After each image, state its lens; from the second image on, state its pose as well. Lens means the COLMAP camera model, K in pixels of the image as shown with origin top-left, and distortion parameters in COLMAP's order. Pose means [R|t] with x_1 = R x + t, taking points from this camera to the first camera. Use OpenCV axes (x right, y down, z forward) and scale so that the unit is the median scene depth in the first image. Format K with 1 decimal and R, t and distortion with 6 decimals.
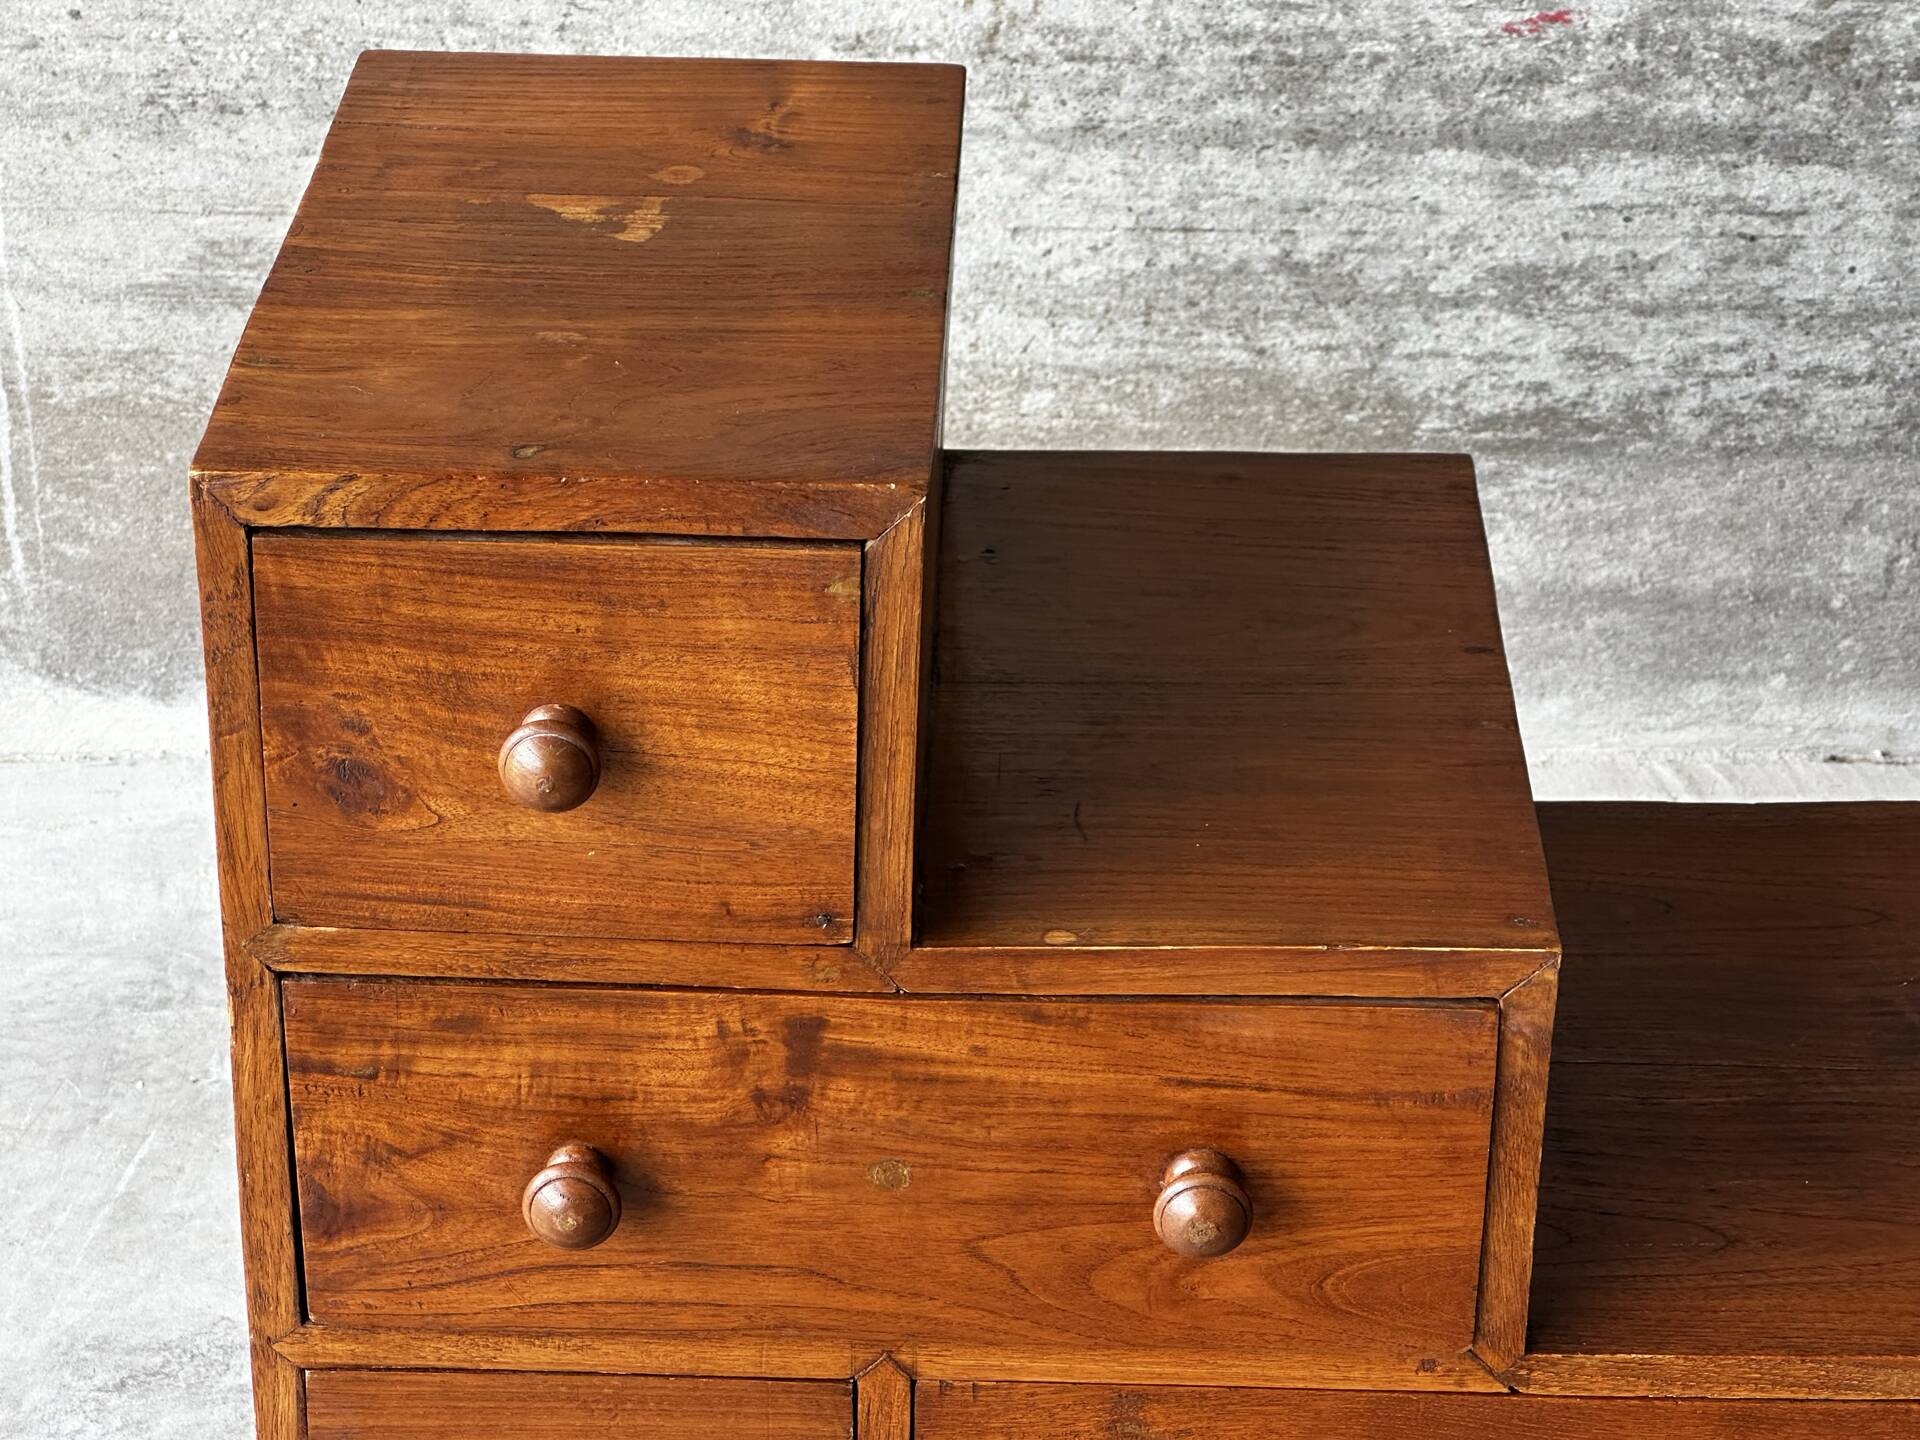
lens RADIAL K [[4379.3, 0, 964.8], [0, 4379.3, 710.8], [0, 0, 1]] dist [0.186472, 0.000000]
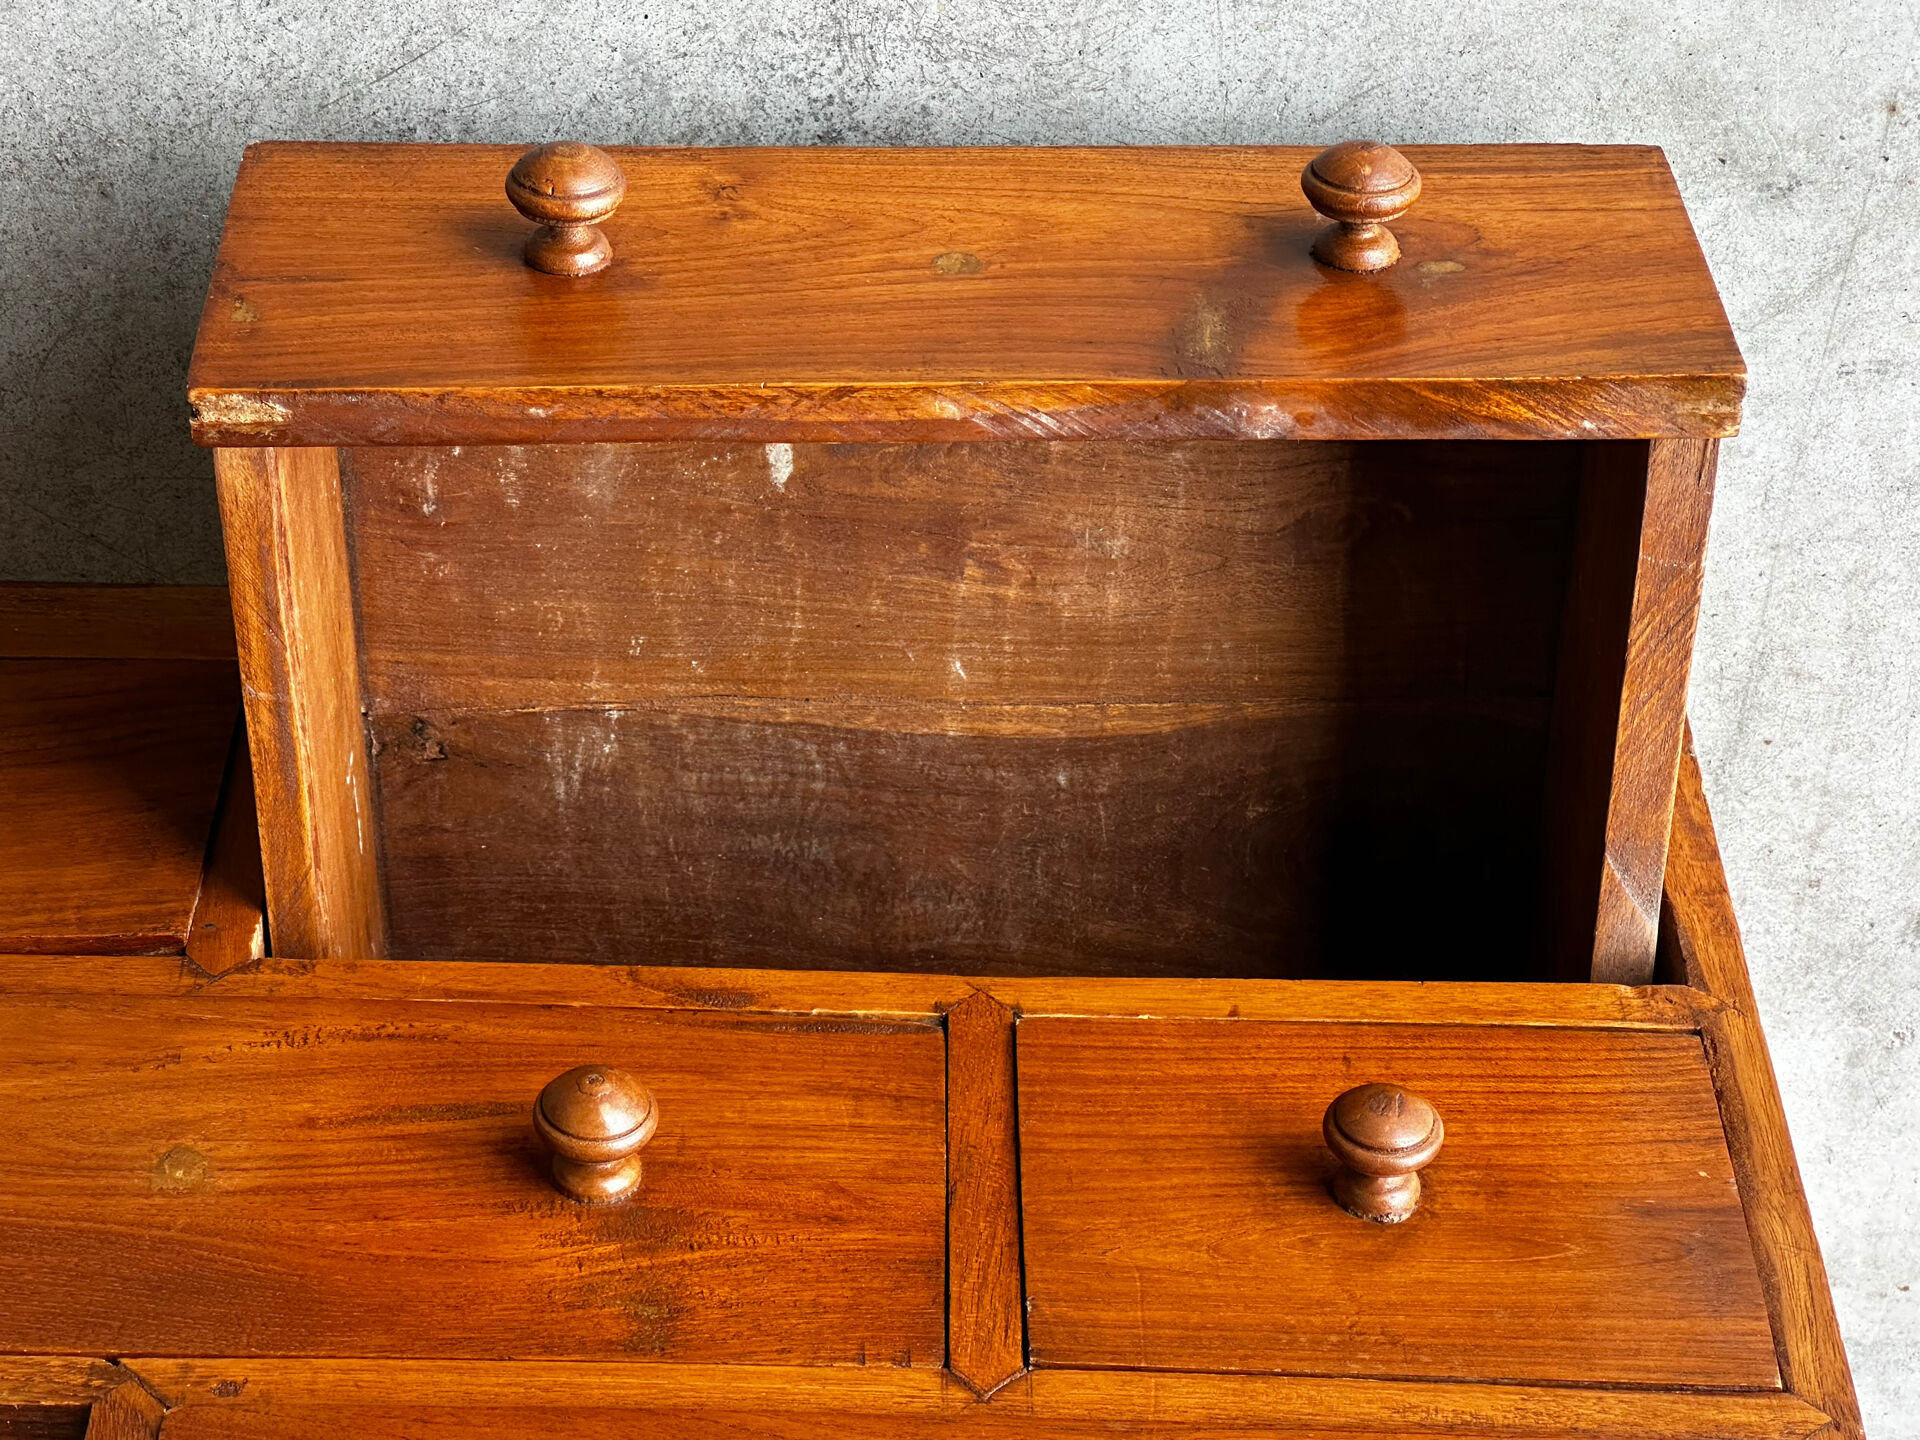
lens RADIAL K [[4379.3, 0, 953.0], [0, 4379.3, 728.0], [0, 0, 1]] dist [0.186472, 0.000000]
pose [[-0.999679, -0.002273, -0.025221, 0.005801], [-0.008823, -0.902298, 0.431022, -0.065444], [-0.023736, 0.431106, 0.901989, 0.299984]]
